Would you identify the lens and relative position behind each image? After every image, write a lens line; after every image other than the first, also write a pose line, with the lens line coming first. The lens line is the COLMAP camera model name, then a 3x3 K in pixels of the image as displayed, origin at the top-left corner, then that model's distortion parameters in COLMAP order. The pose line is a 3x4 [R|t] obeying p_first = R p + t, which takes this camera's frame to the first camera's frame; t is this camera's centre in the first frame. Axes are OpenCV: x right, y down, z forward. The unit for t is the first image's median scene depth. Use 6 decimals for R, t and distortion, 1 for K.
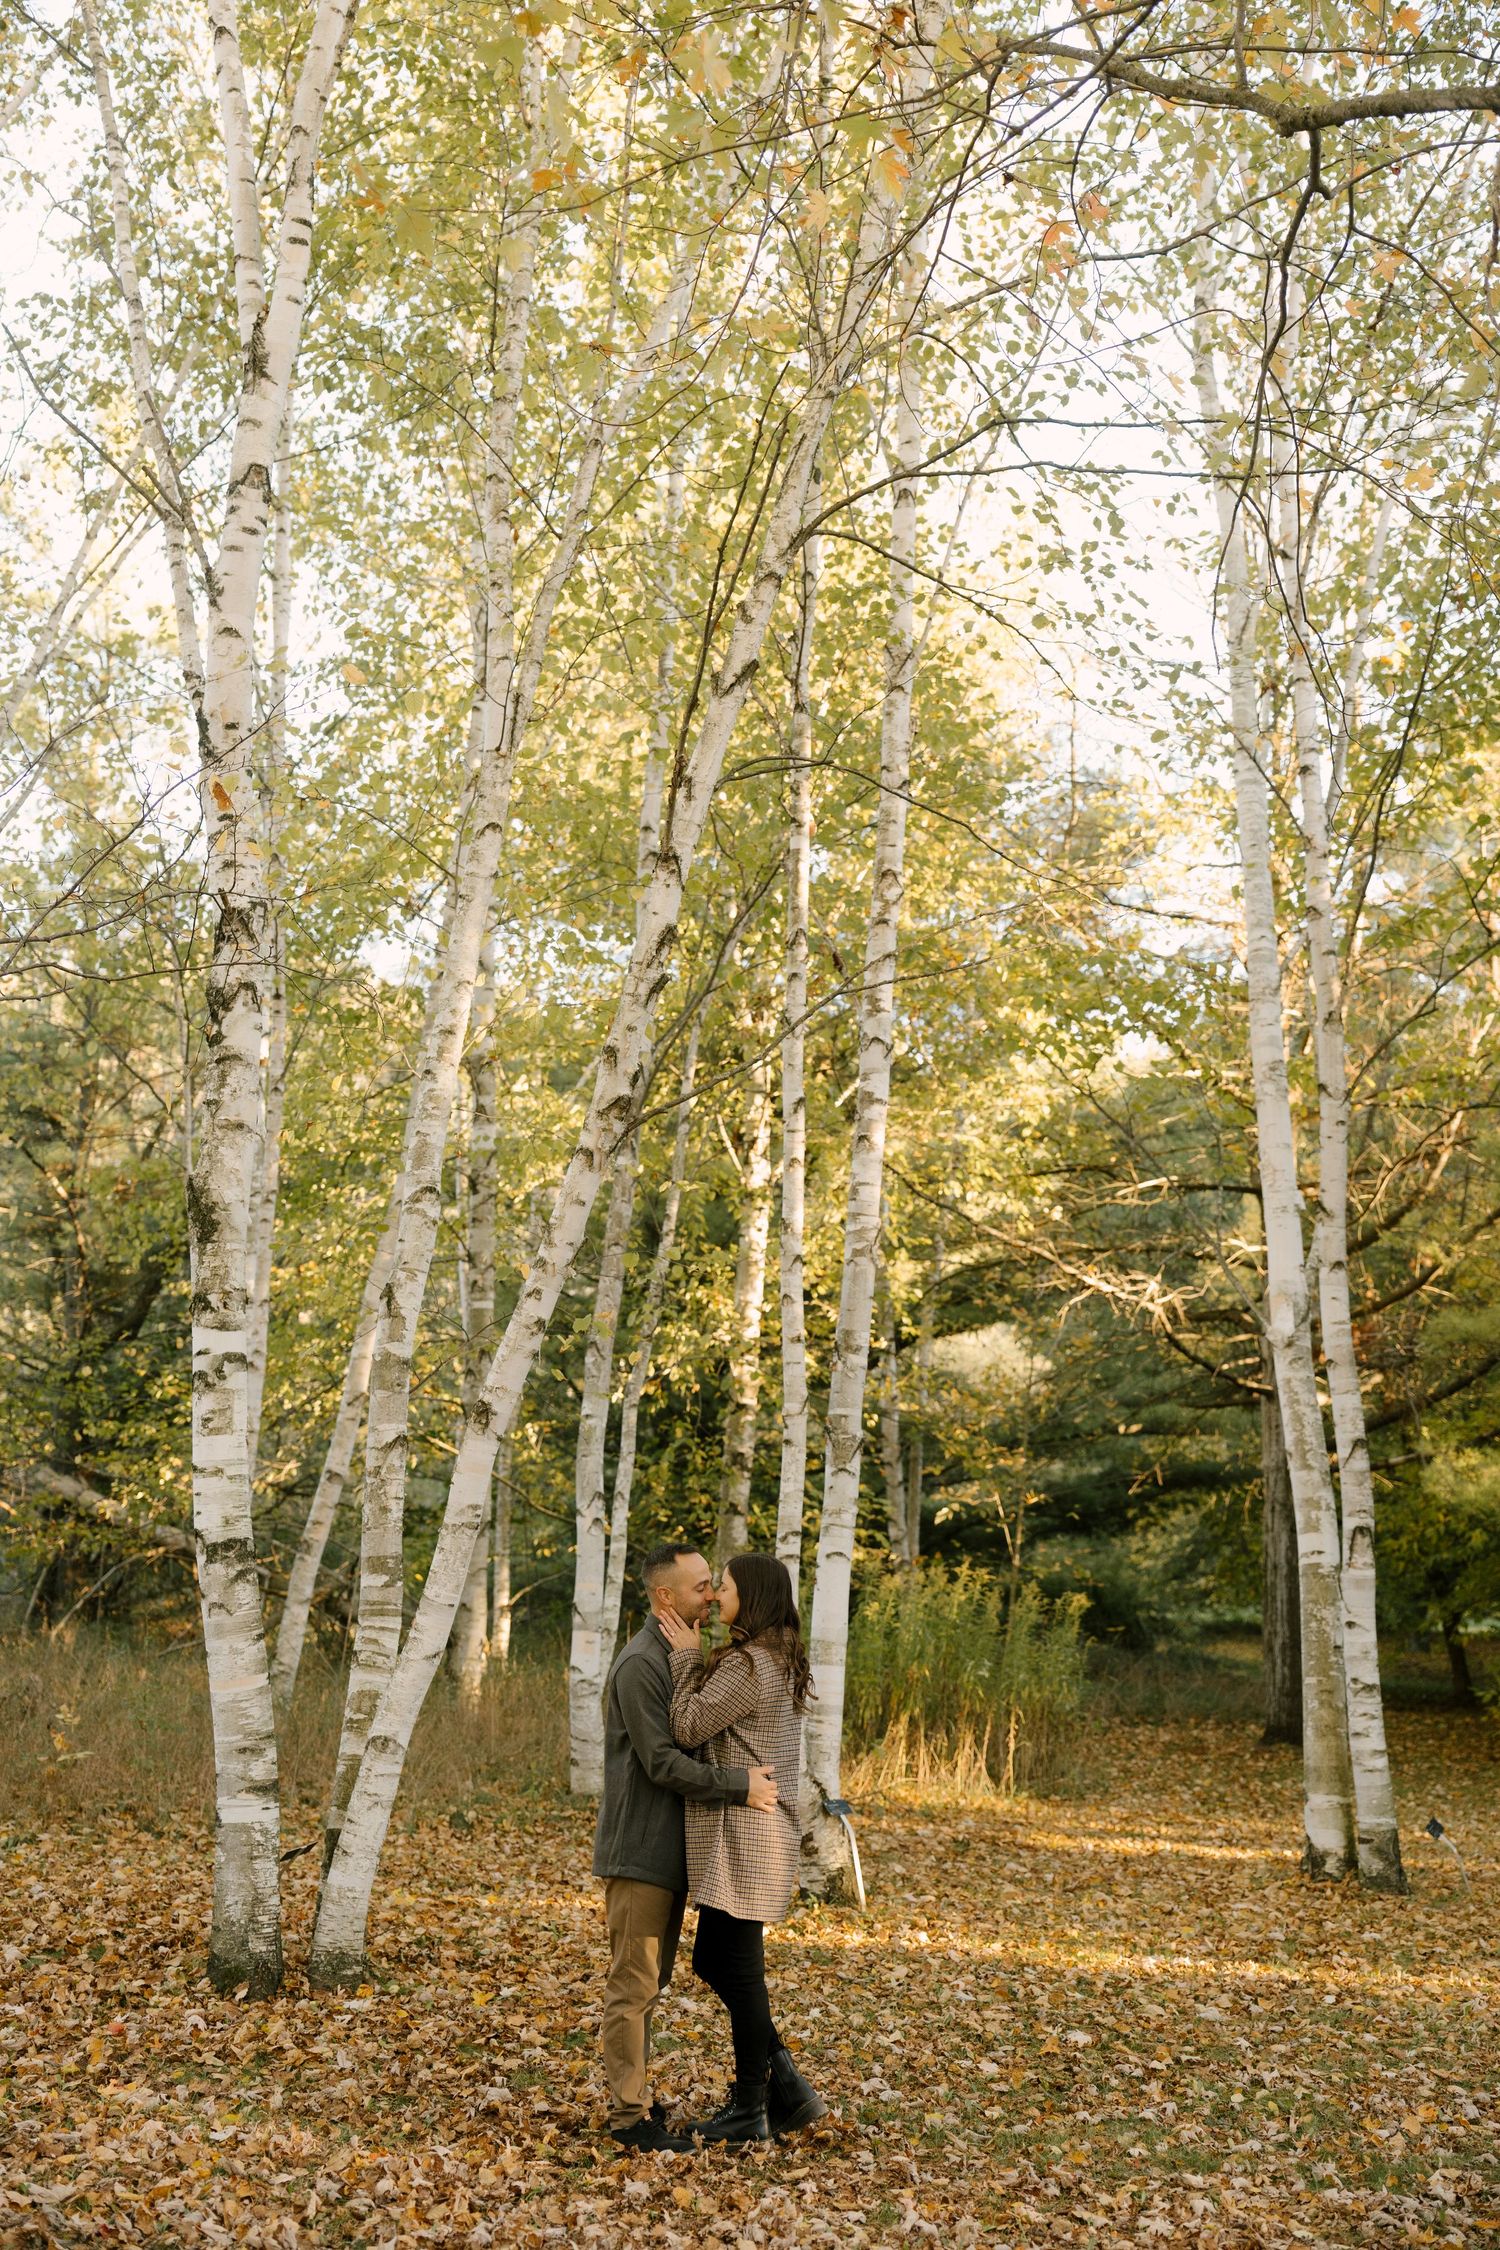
lens RADIAL K [[2397.9, 0, 750.0], [0, 2397.9, 1125.0], [0, 0, 1]] dist [-0.004813, -0.002073]
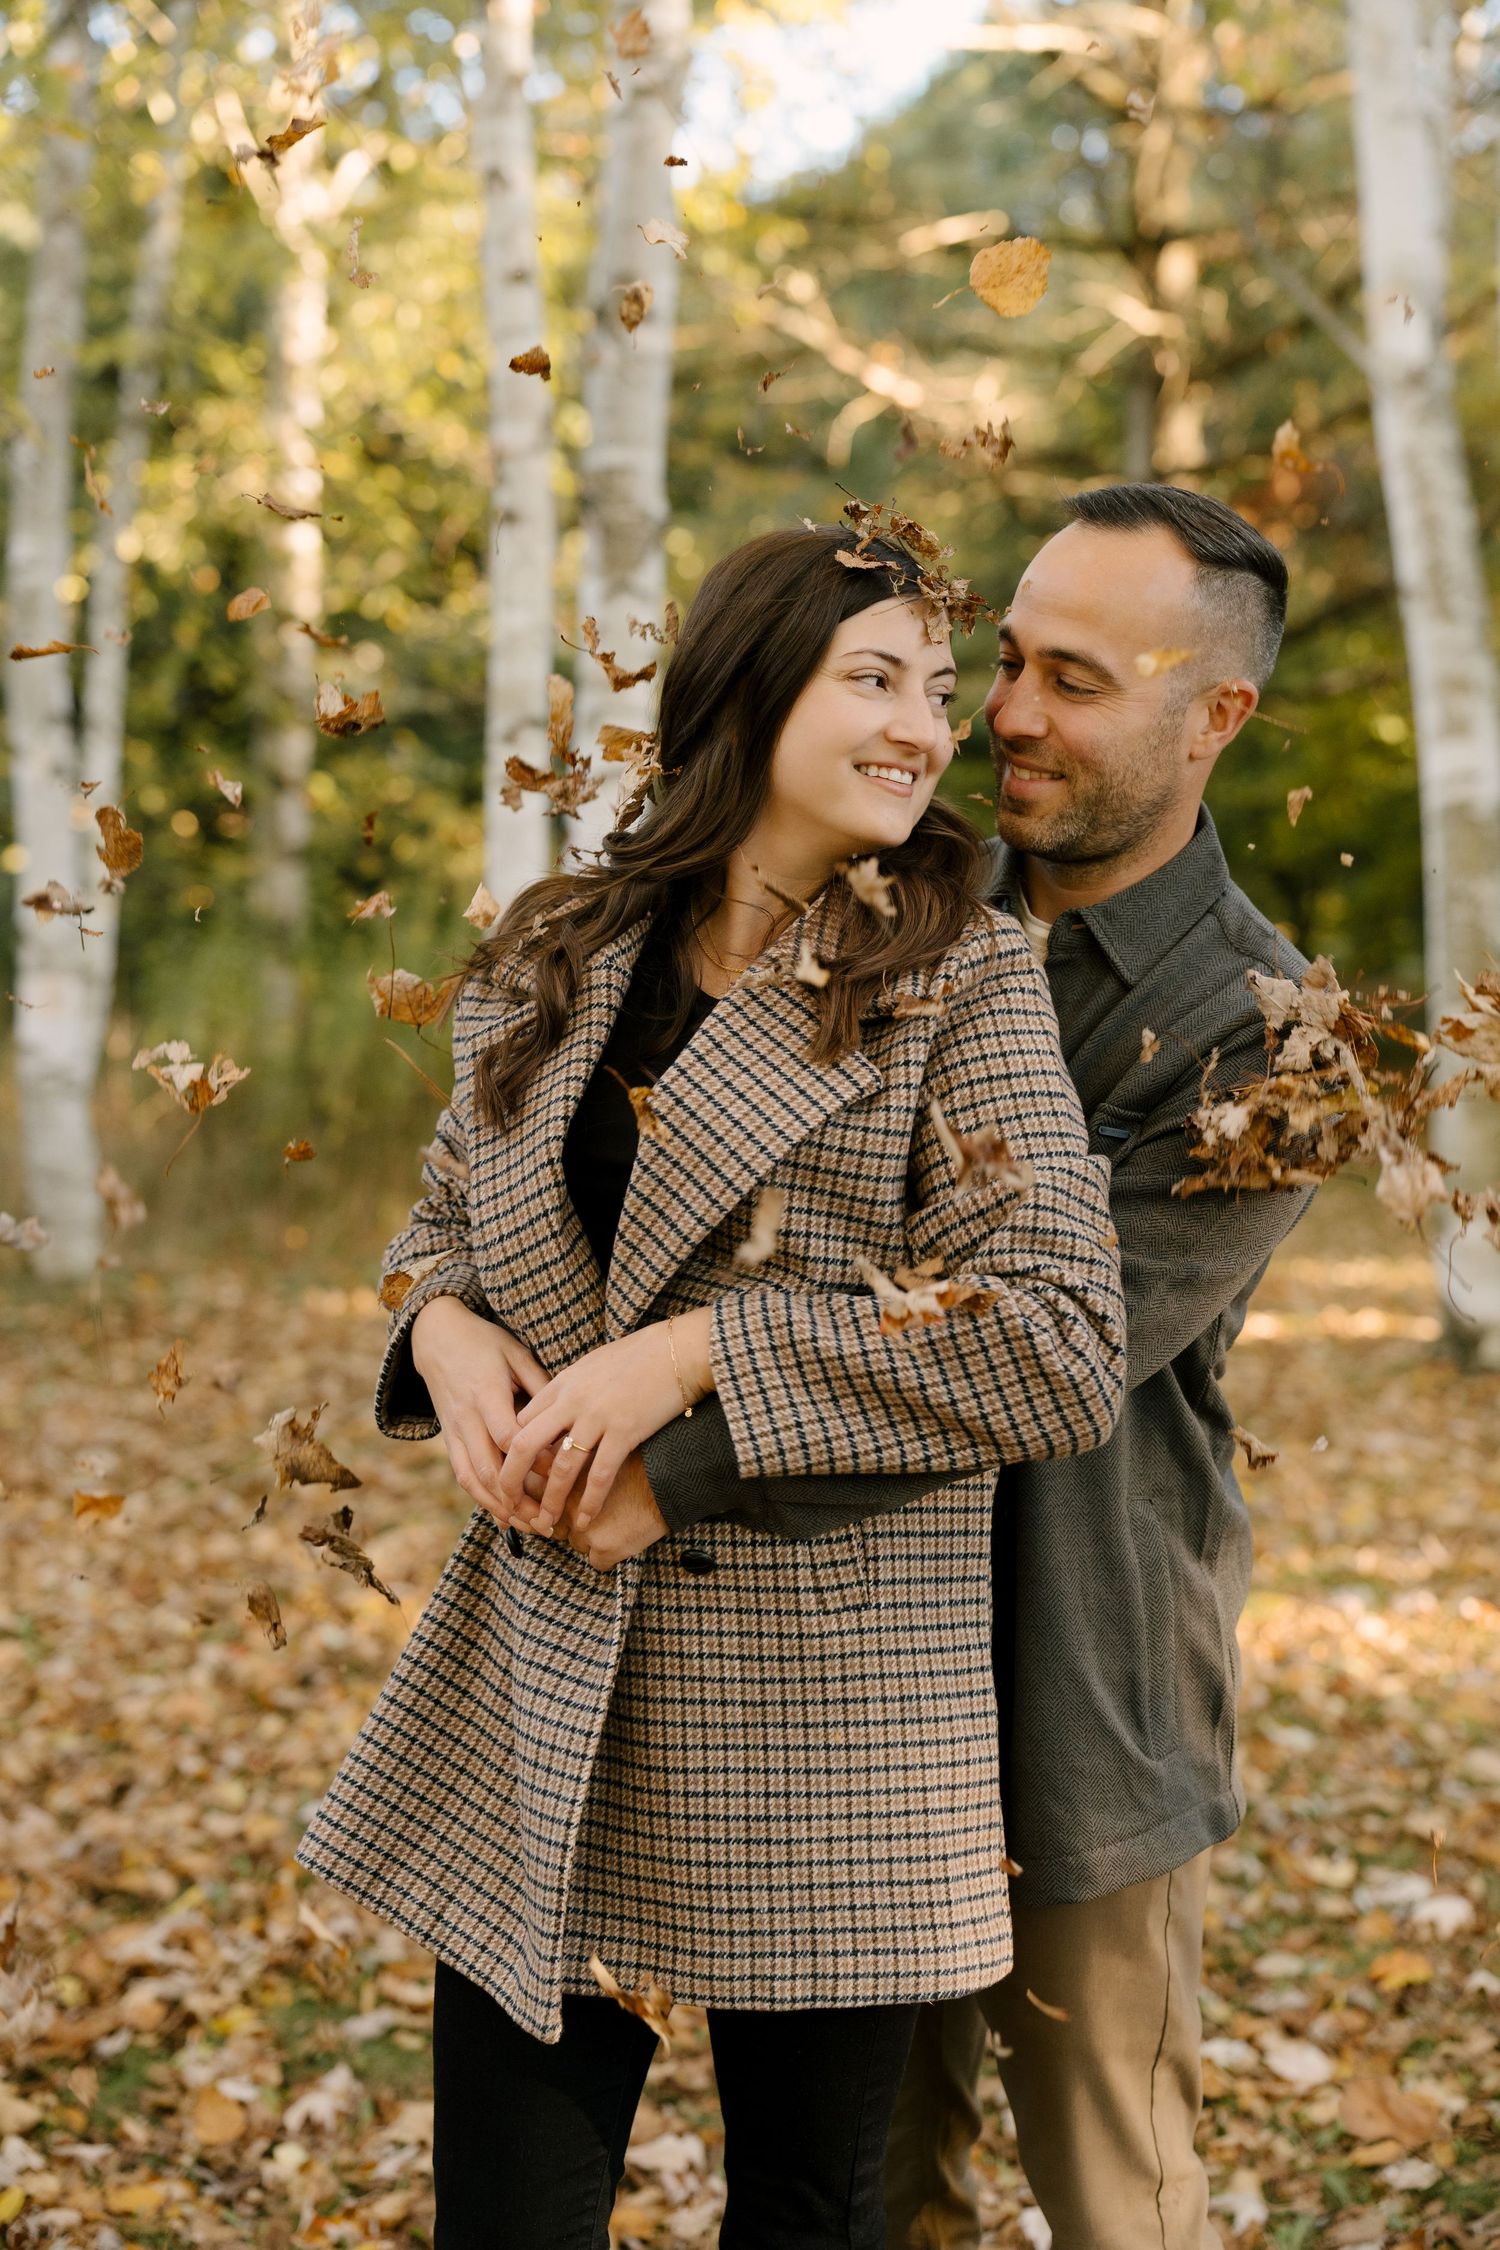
lens RADIAL K [[3059.1, 0, 750.0], [0, 3059.1, 1125.0], [0, 0, 1]] dist [0.001232, -0.000546]
pose [[0.985881, -0.040177, 0.162556, -0.018748], [-0.002089, 0.967762, 0.251859, 0.051530], [-0.167434, -0.248642, 0.954014, 0.225593]]
